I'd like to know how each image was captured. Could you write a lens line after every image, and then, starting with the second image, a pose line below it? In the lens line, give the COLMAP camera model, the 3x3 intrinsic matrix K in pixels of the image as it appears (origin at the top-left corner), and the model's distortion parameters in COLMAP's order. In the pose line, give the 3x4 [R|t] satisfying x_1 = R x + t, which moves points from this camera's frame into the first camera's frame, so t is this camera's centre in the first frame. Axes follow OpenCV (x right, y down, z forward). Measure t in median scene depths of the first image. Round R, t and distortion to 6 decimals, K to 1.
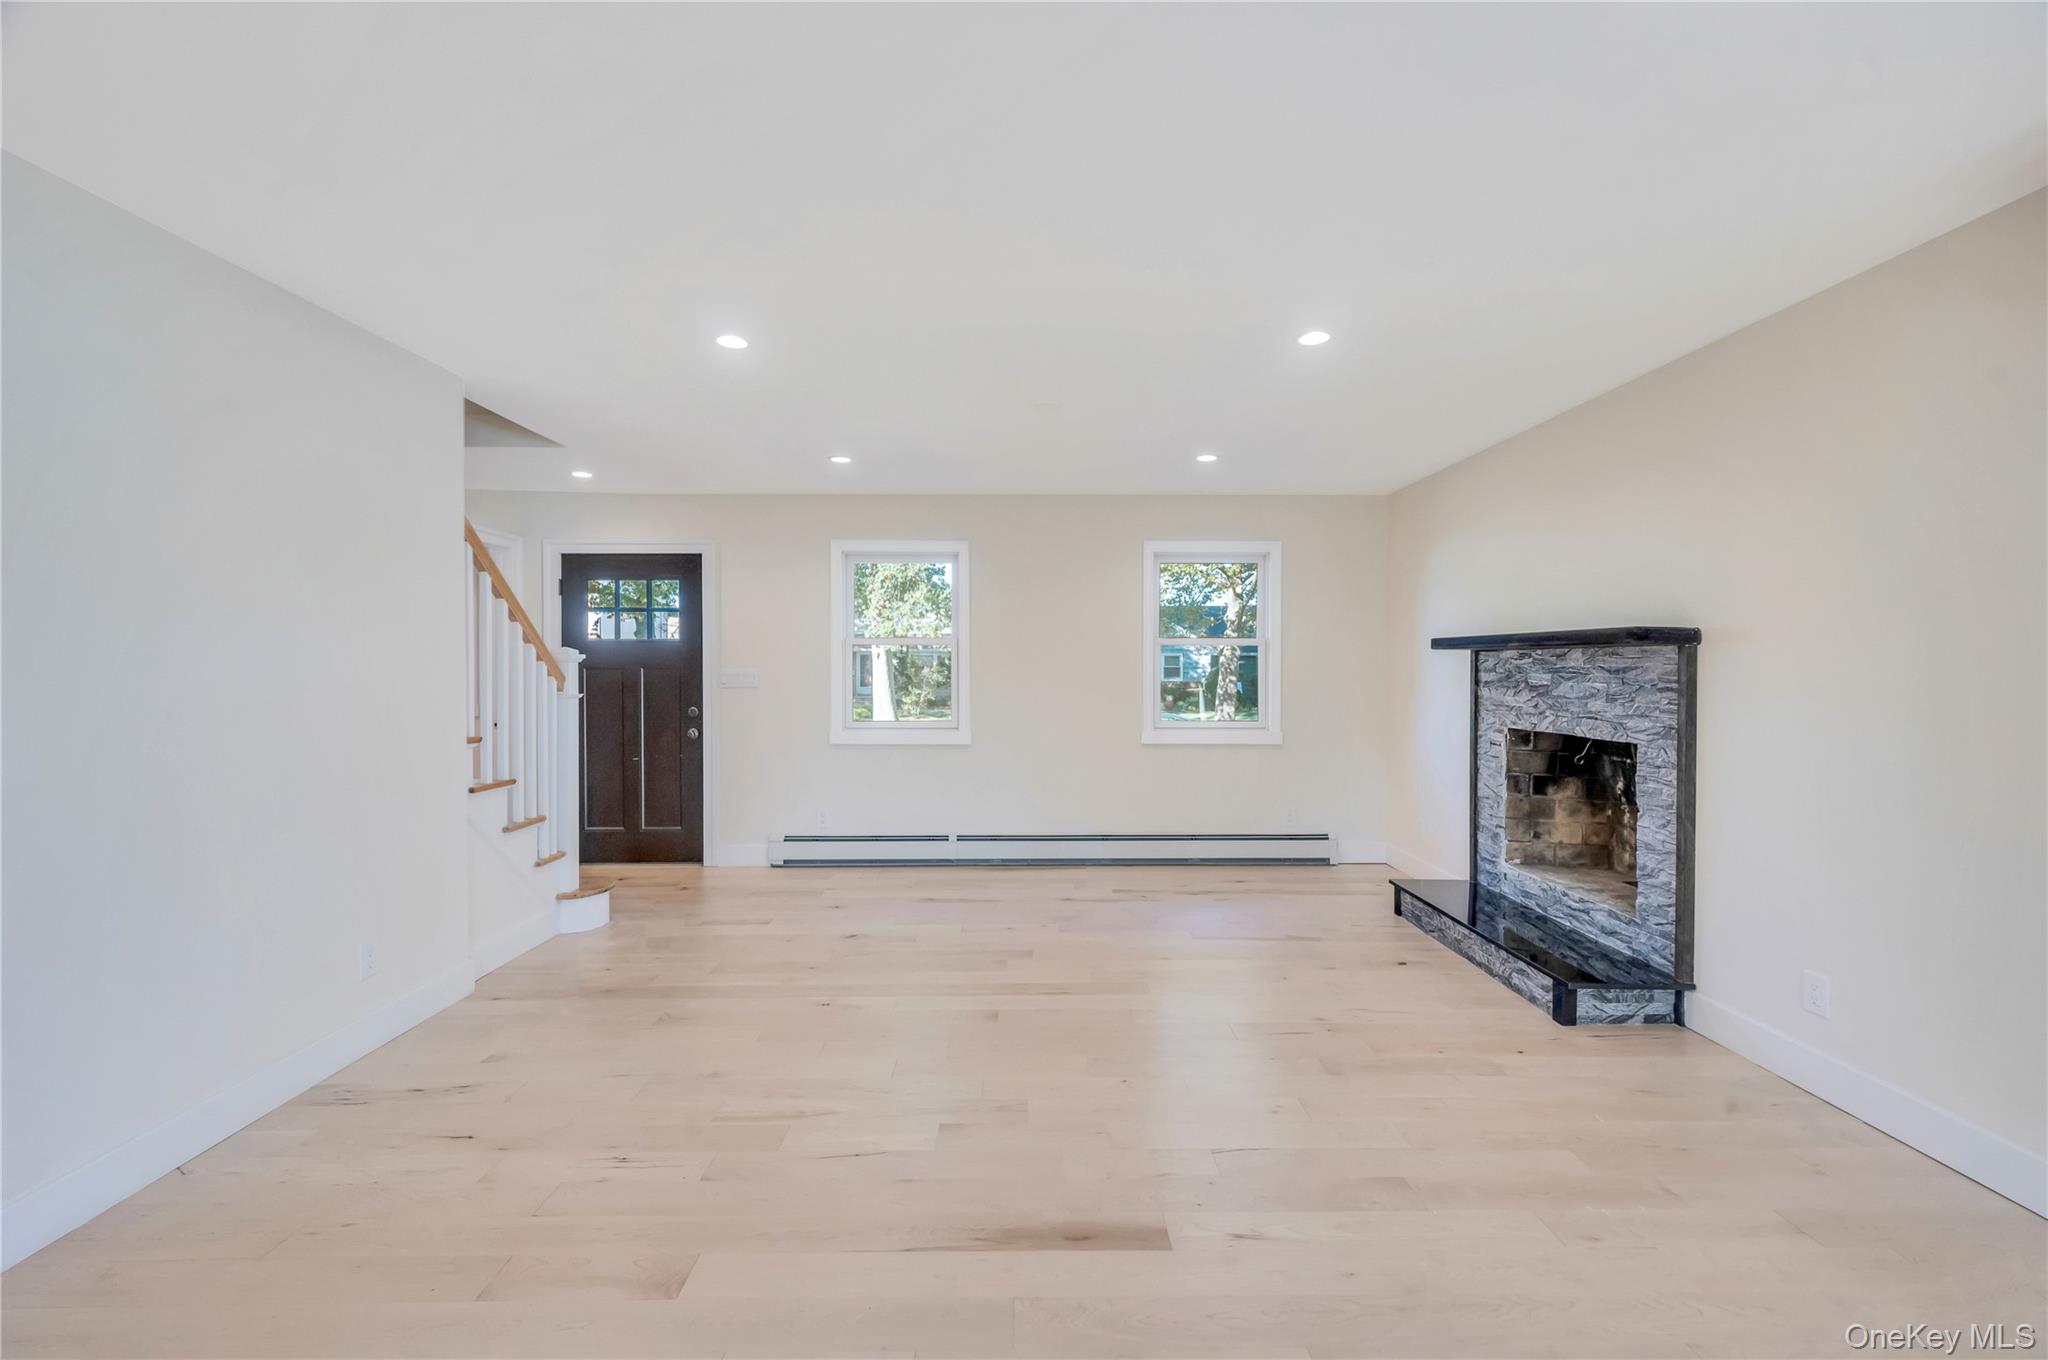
lens RADIAL K [[816.5, 0, 1026.8], [0, 816.5, 675.5], [0, 0, 1]] dist [-0.002649, -0.000151]
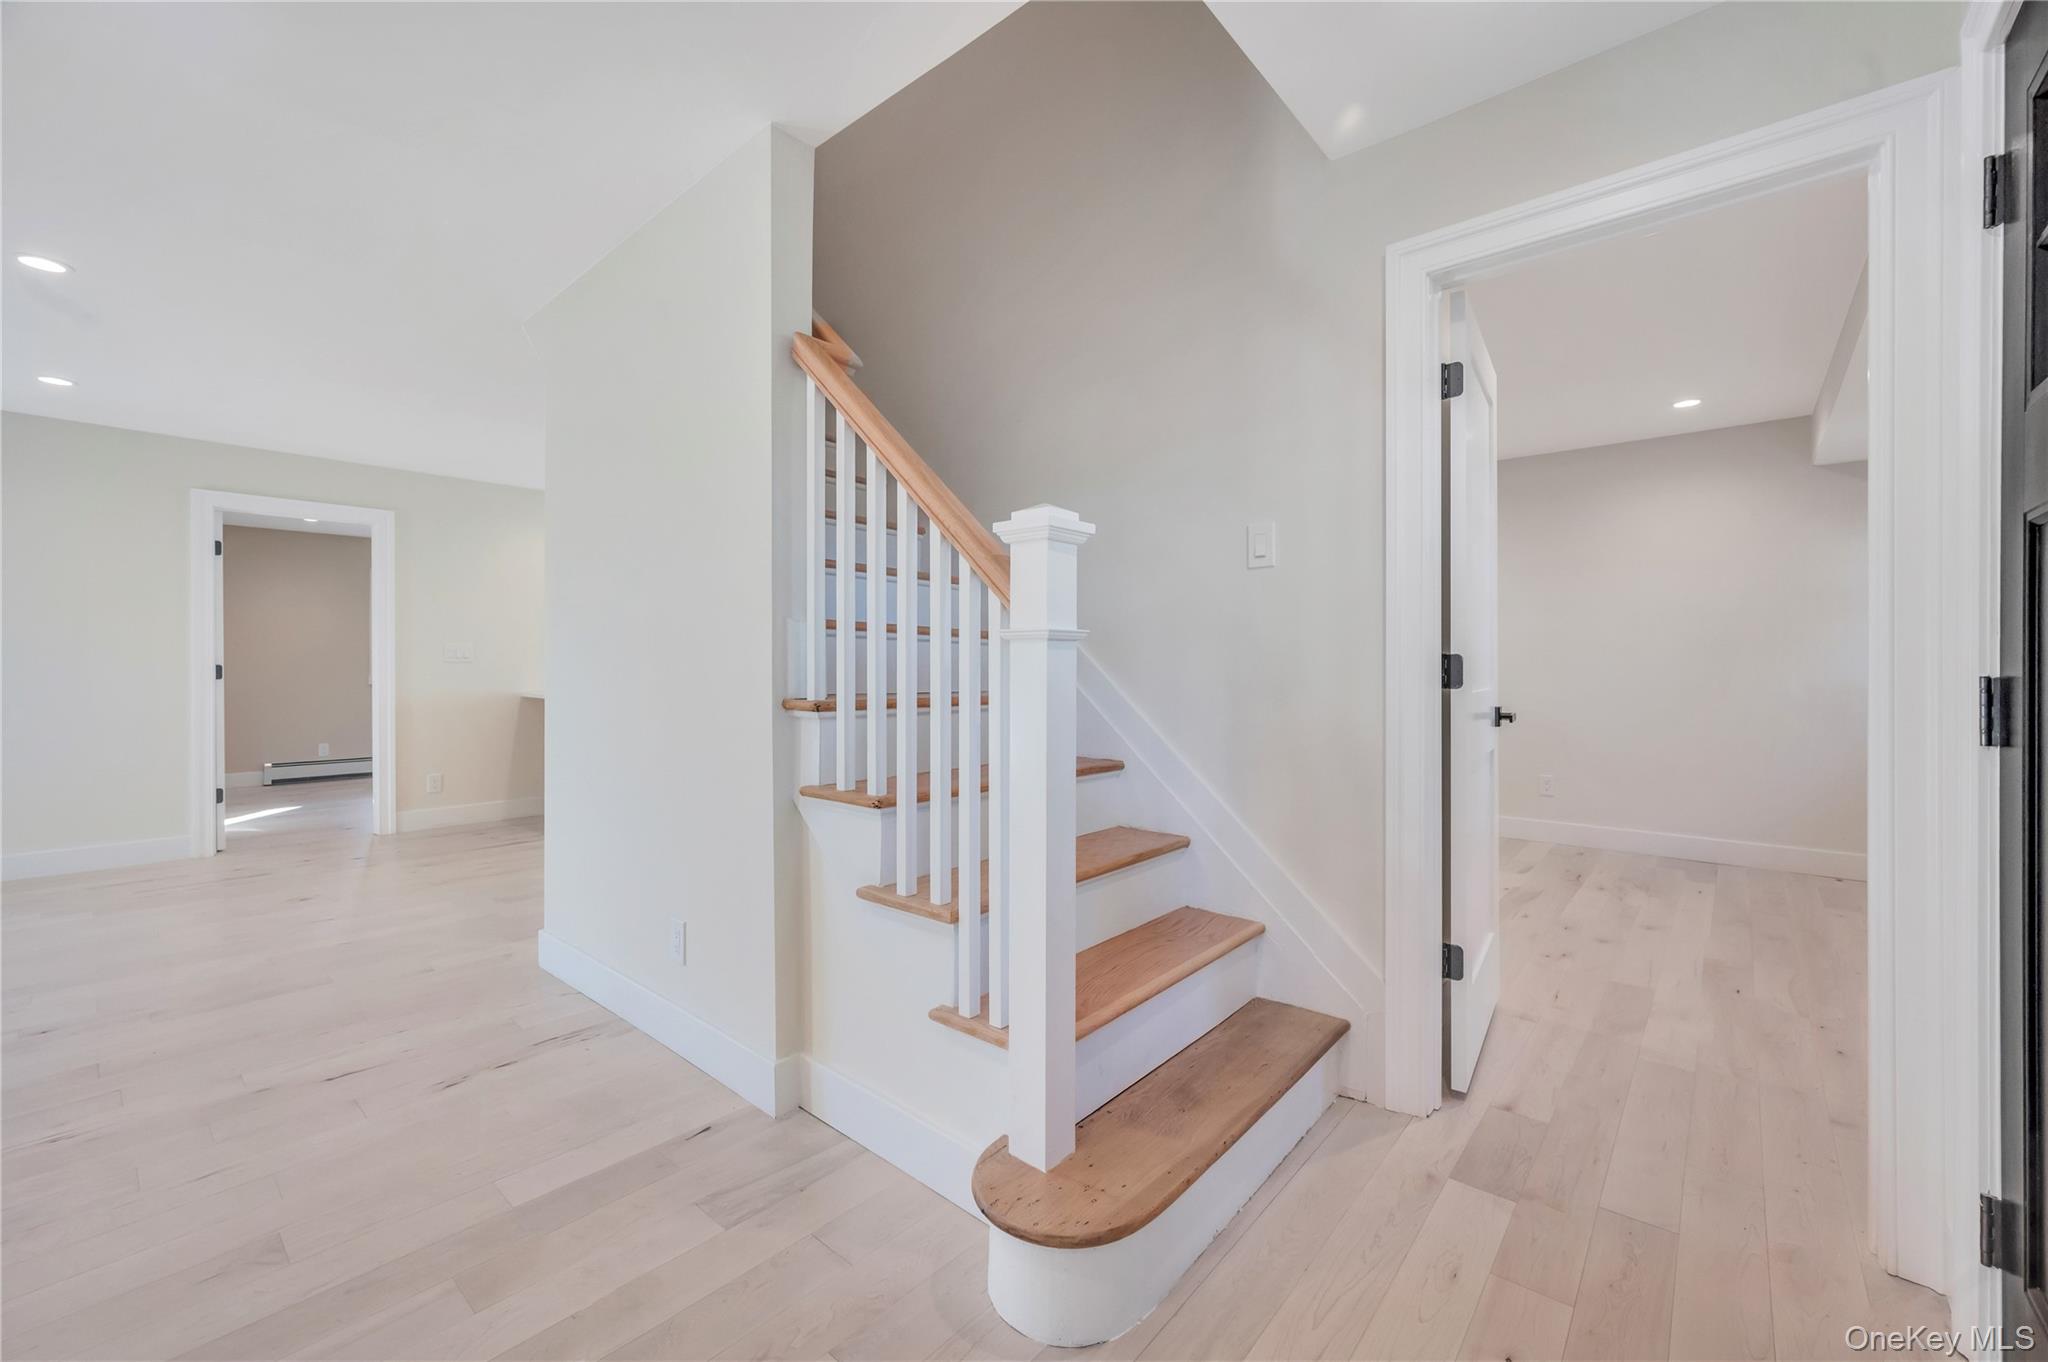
lens RADIAL K [[816.5, 0, 1029.7], [0, 816.5, 676.8], [0, 0, 1]] dist [-0.002649, -0.000151]
pose [[-0.659866, 0.011449, -0.751296, -0.289812], [0.001039, 0.999897, 0.014325, 0.042656], [0.751382, 0.008672, -0.659810, 1.263802]]
